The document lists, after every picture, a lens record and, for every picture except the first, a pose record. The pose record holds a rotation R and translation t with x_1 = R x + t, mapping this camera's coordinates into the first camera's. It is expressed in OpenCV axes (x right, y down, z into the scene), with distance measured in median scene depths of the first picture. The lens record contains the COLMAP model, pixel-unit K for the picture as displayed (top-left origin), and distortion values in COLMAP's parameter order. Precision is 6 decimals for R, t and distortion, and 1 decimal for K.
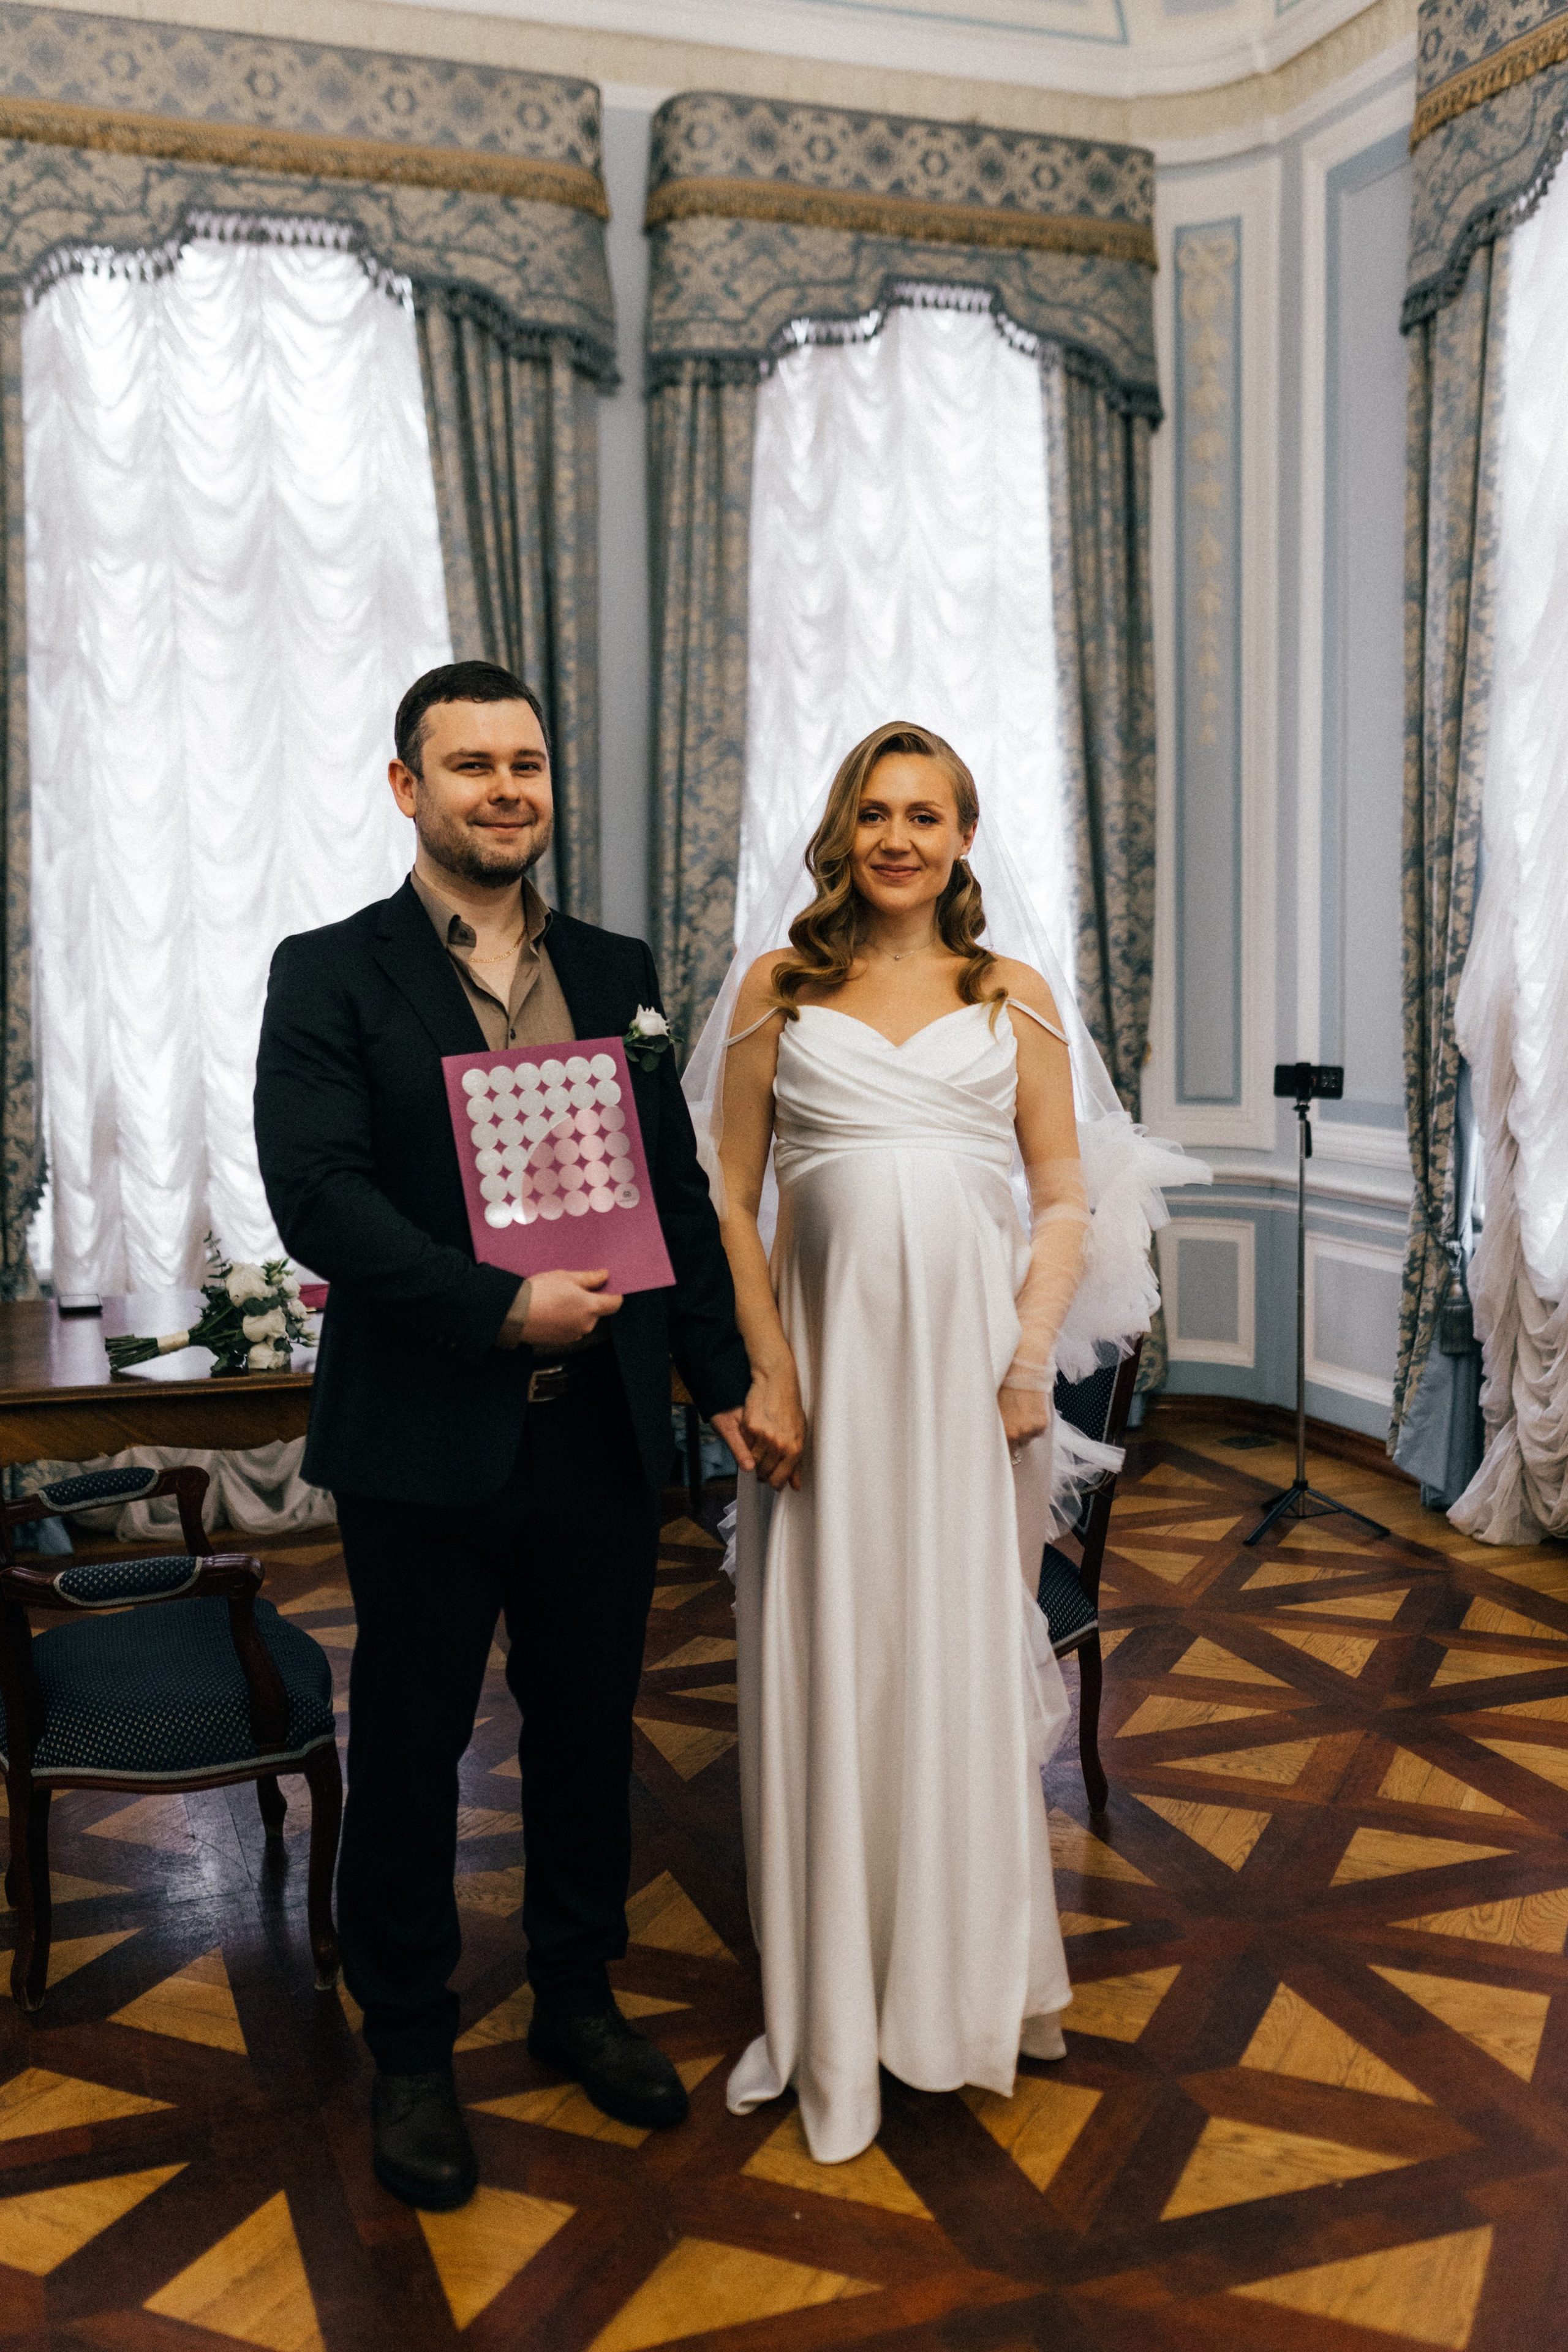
lens RADIAL K [[2212.2, 0, 770.5], [0, 2212.2, 1178.3], [0, 0, 1]] dist [-0.002985, 0.002684]
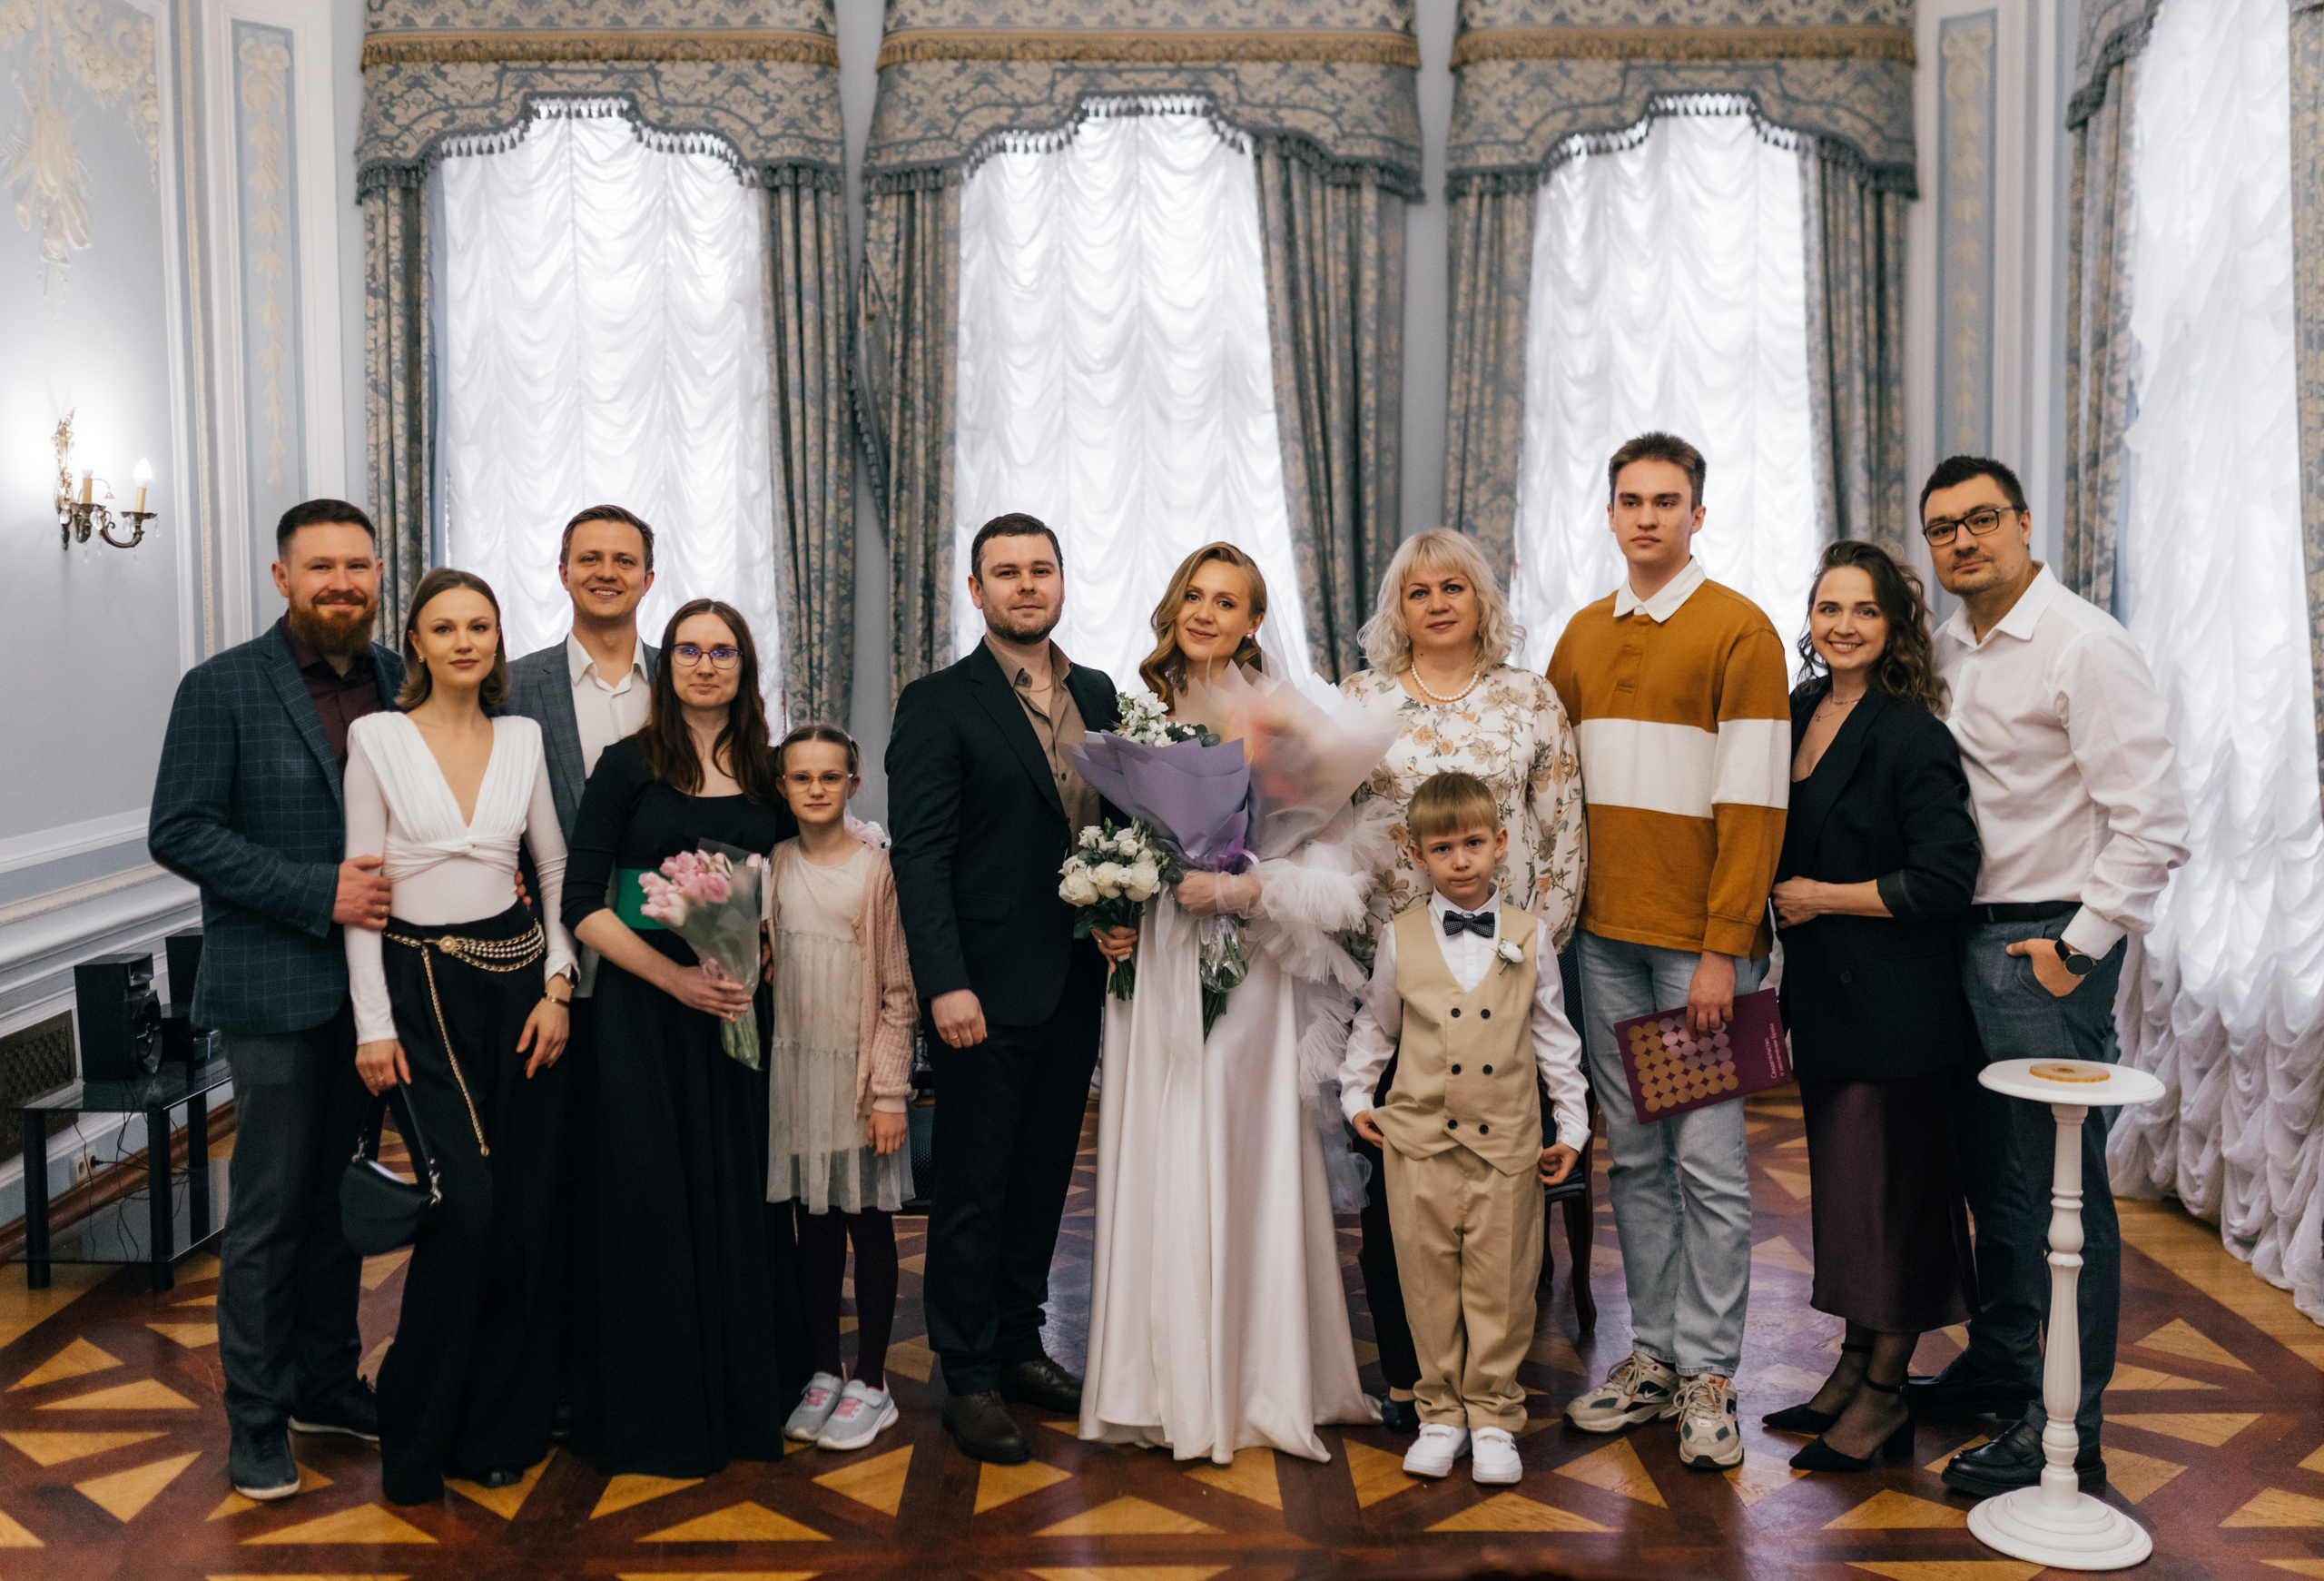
lens RADIAL K [[2320.7, 0, 1111.6], [0, 2320.7, 743.4], [0, 0, 1]] dist [-0.006005, -0.000099]
pose [[0.938706, 0.030805, -0.343339, 0.230773], [-0.044279, 0.998523, -0.031472, -0.005057], [0.341862, 0.044745, 0.938684, -0.273380]]
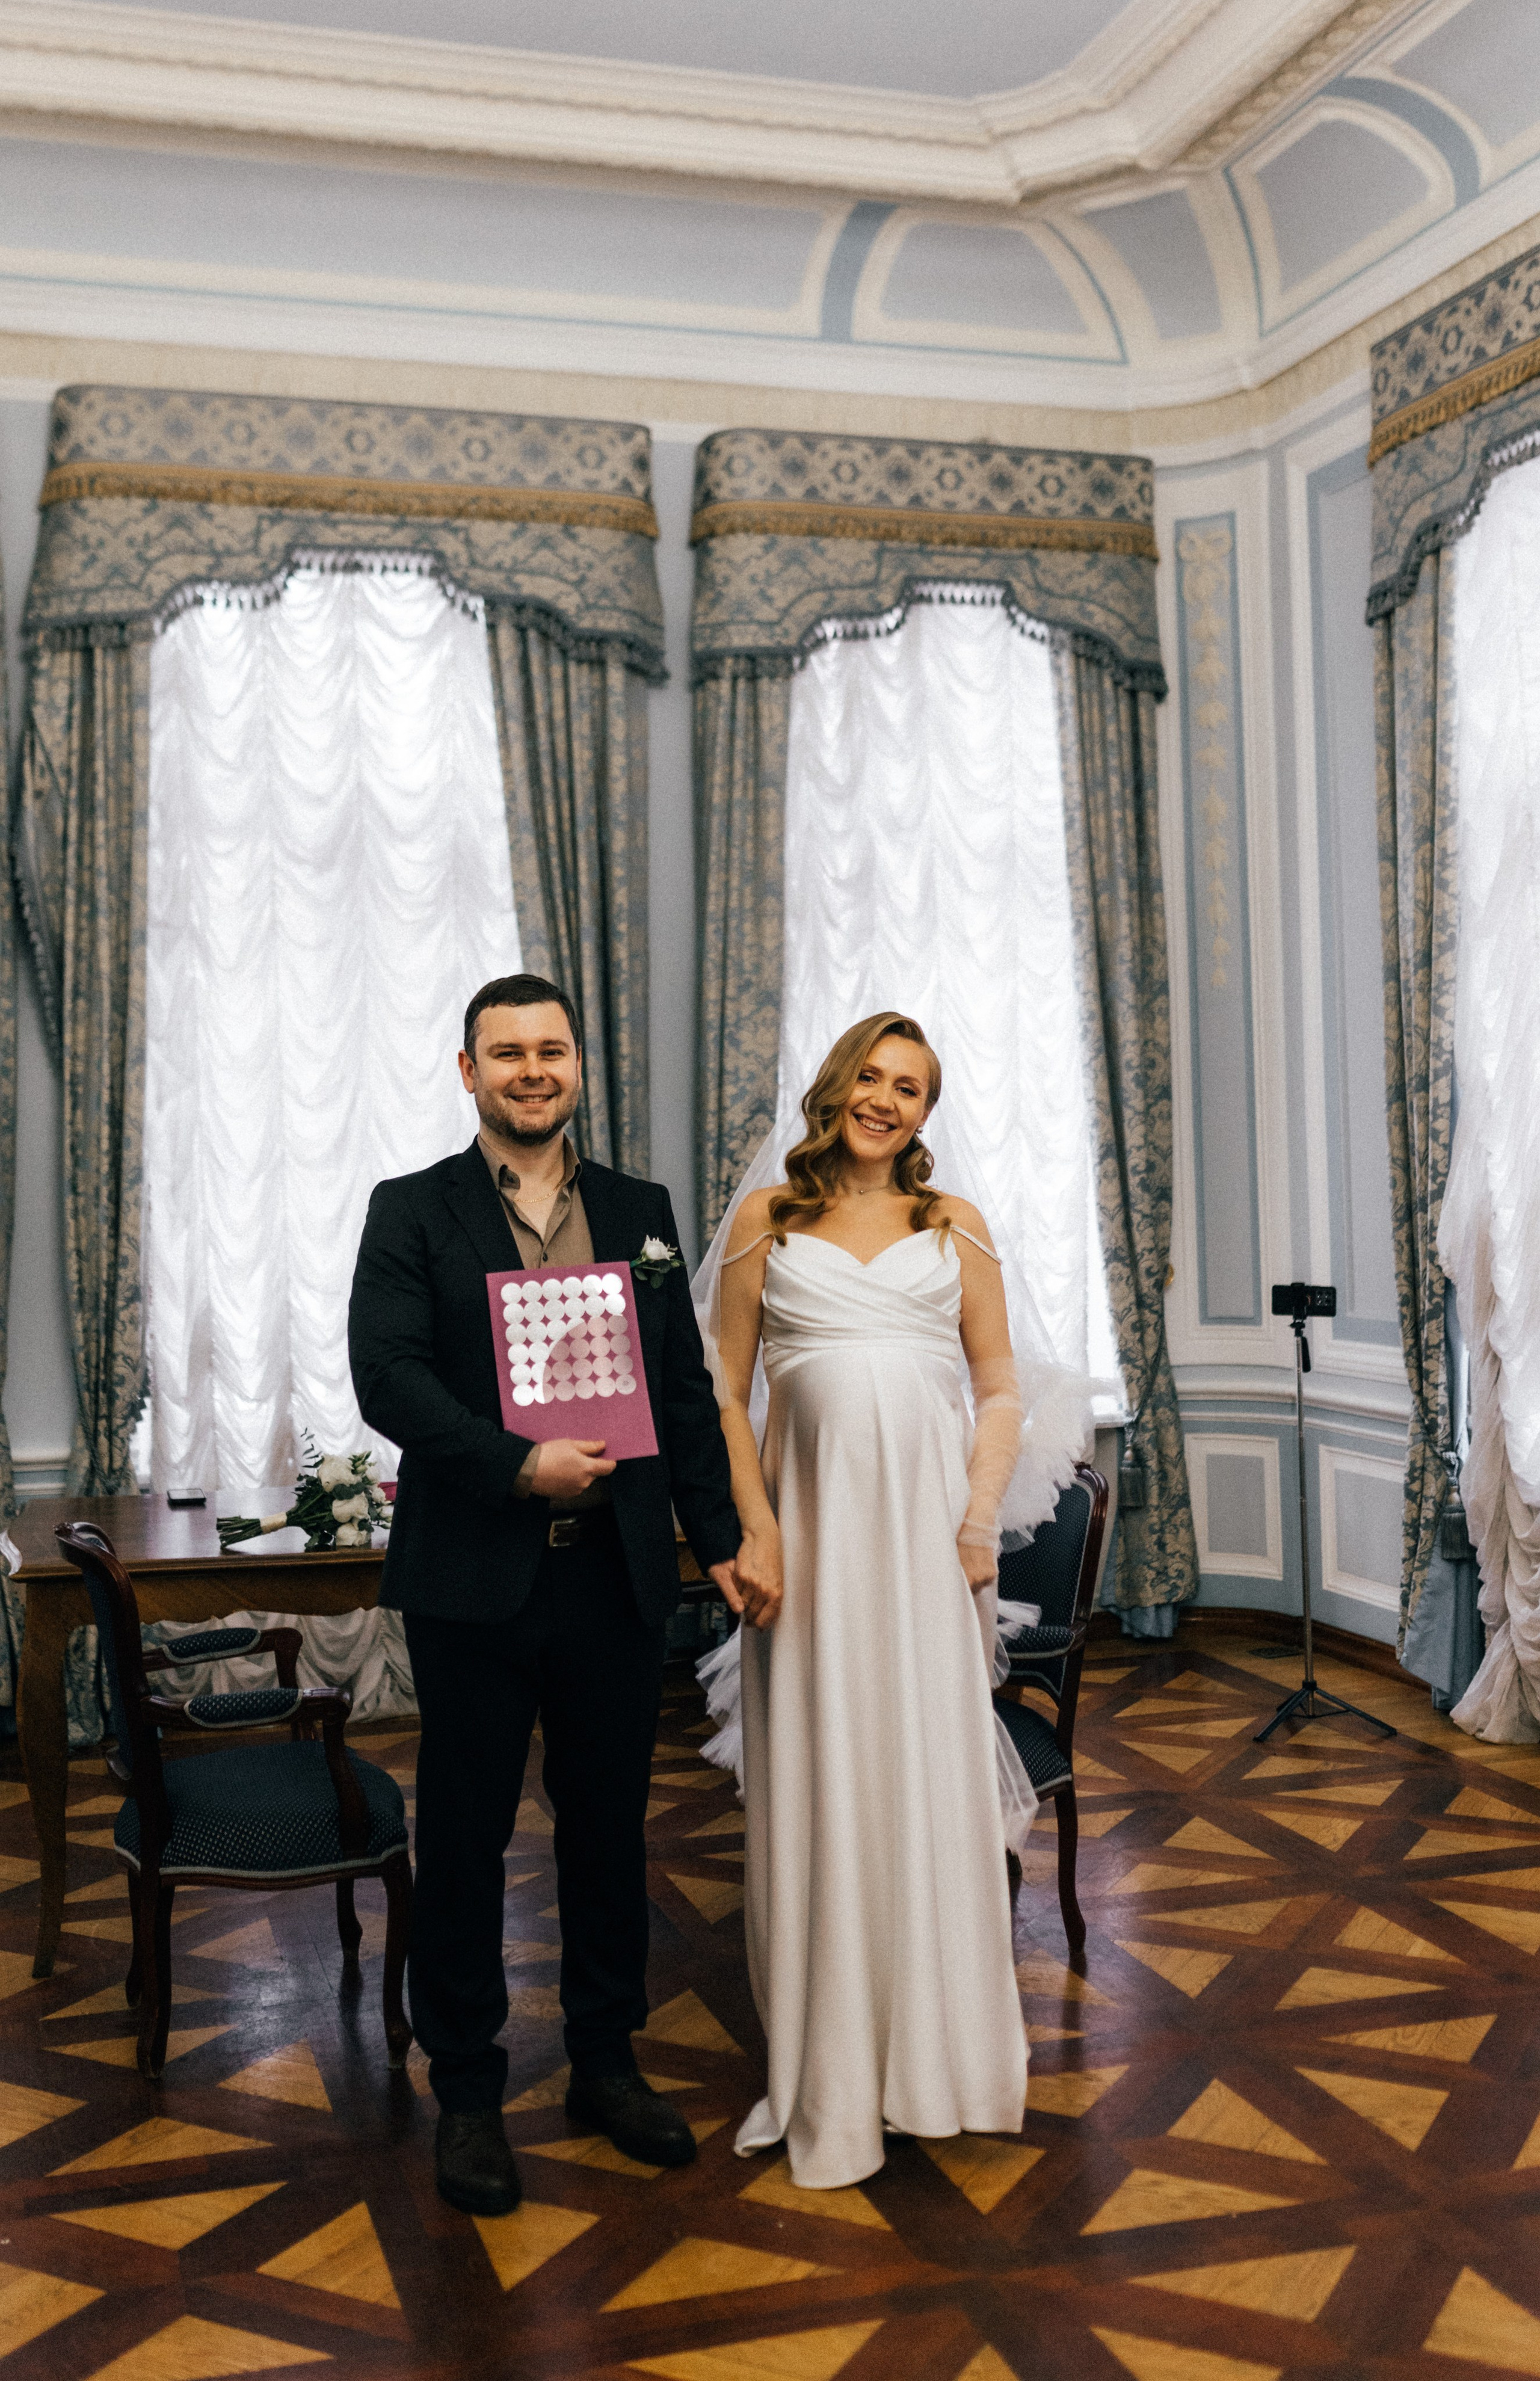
lens RADIAL K [[2399.5, 0, 674.8], [0, 2399.5, 1114.3], [0, 0, 1]] dist [-0.003550, -0.001956]
pose [[0.997021, -0.008342, -0.076677, 0.027707], [-0.001311, 0.992159, -0.124977, 0.011820], [0.077119, 0.124705, 0.989192, -0.179059]]
